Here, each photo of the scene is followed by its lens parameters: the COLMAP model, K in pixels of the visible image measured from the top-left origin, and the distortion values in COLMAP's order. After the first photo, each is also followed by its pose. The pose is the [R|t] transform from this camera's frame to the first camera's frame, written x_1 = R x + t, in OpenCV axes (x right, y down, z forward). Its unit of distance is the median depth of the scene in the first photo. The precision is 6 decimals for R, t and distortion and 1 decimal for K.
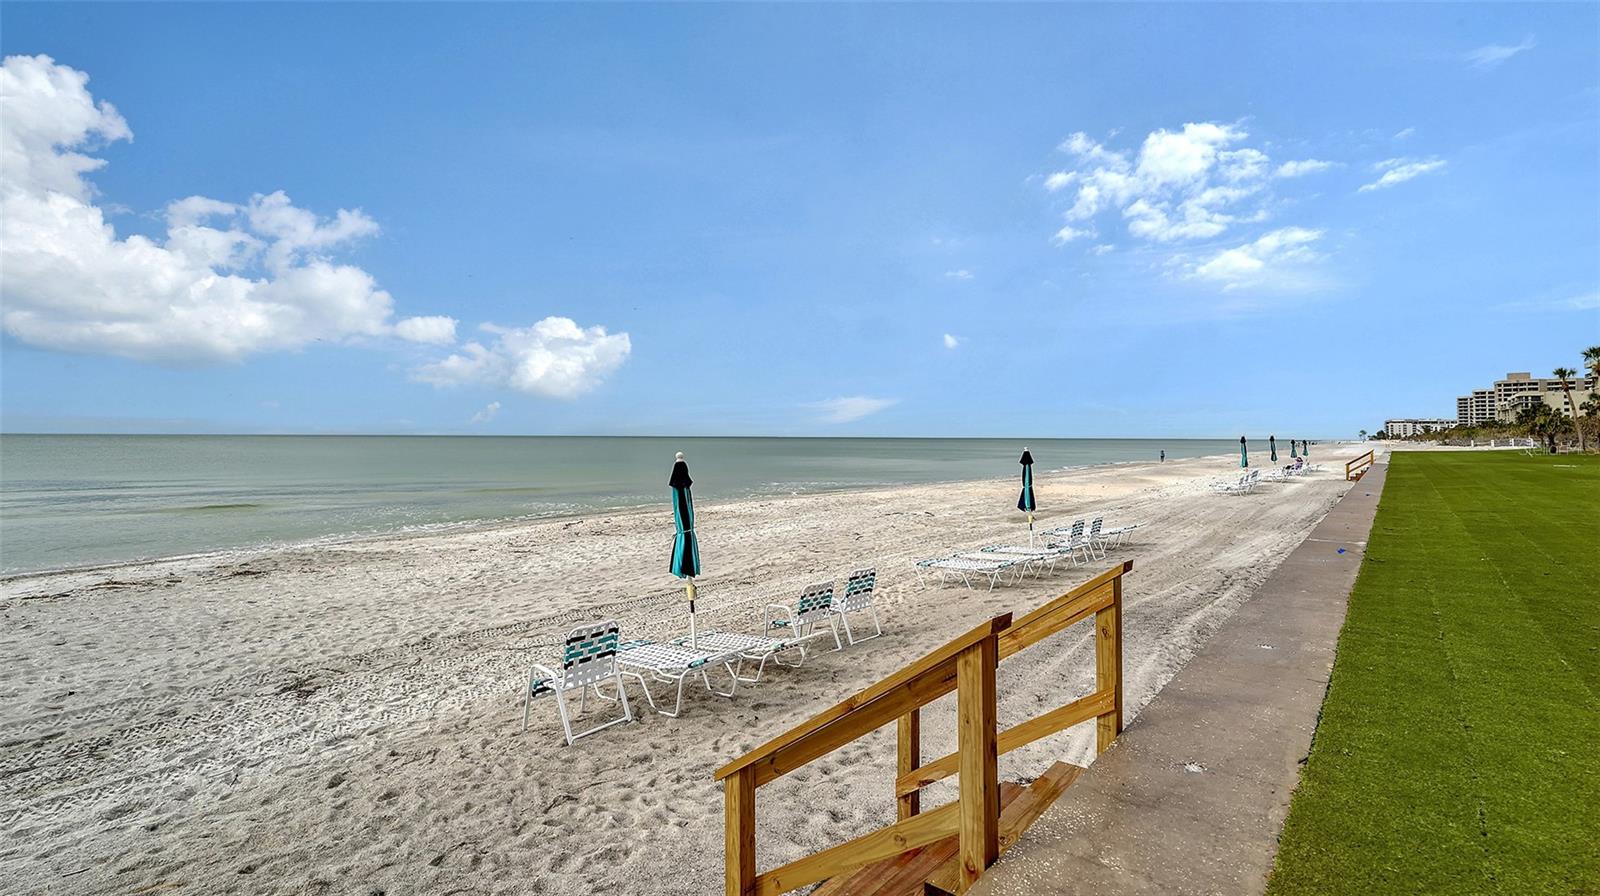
lens RADIAL K [[683.9, 0, 801.5], [0, 683.9, 443.7], [0, 0, 1]] dist [0.000857, 0.000212]
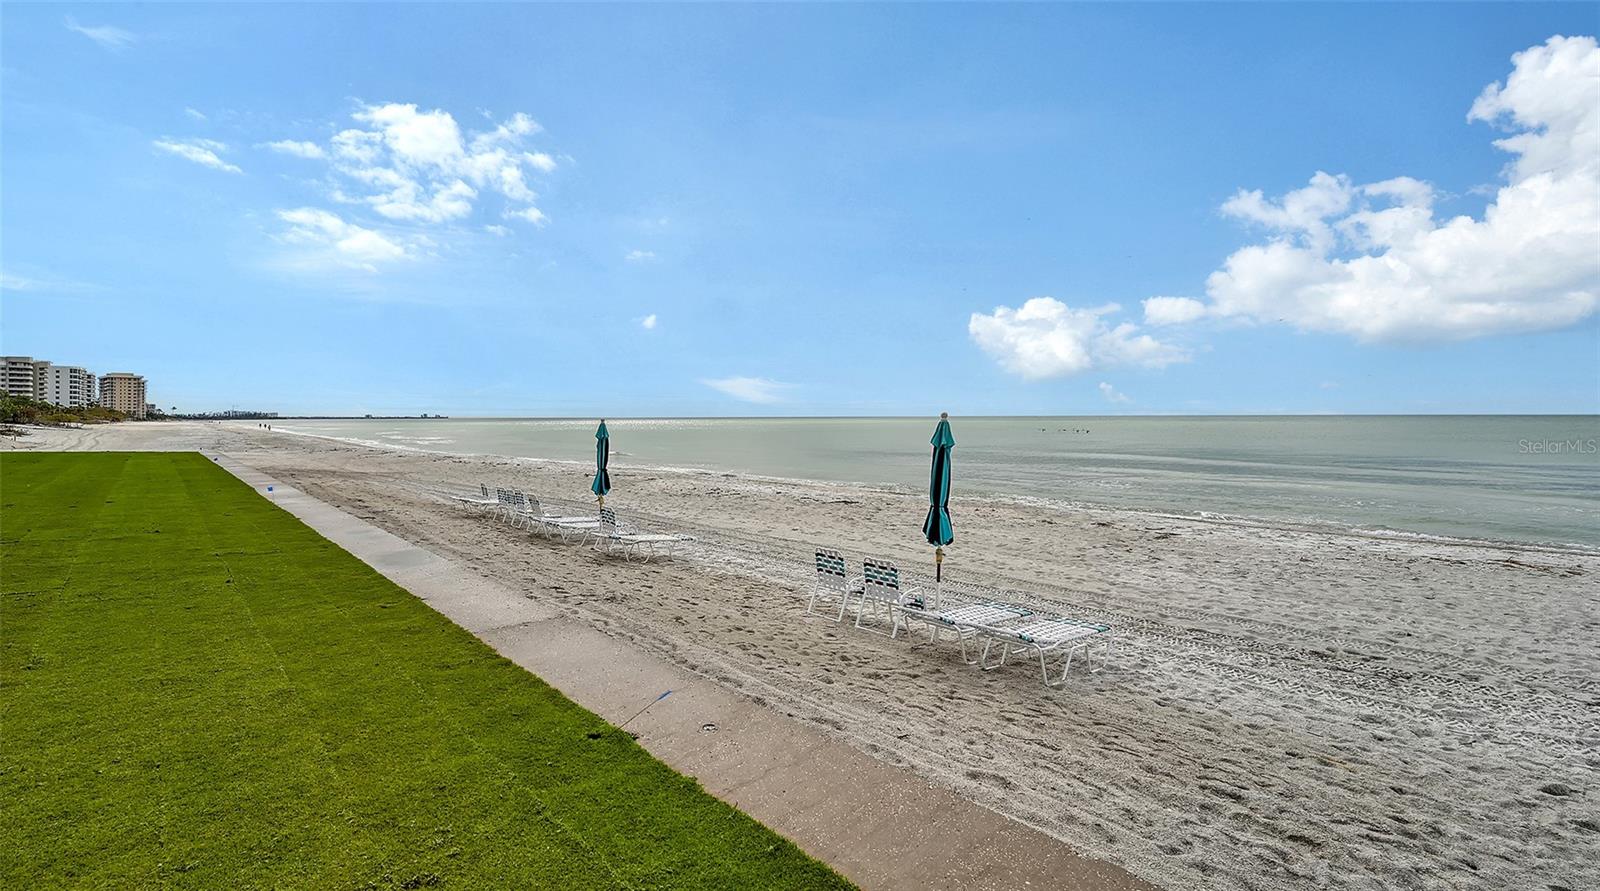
lens RADIAL K [[683.9, 0, 800.9], [0, 683.9, 439.6], [0, 0, 1]] dist [0.000857, 0.000212]
pose [[-0.079533, 0.020691, -0.996618, 0.253768], [-0.002034, 0.999779, 0.020919, 0.002015], [0.996830, 0.003691, -0.079473, 0.045807]]
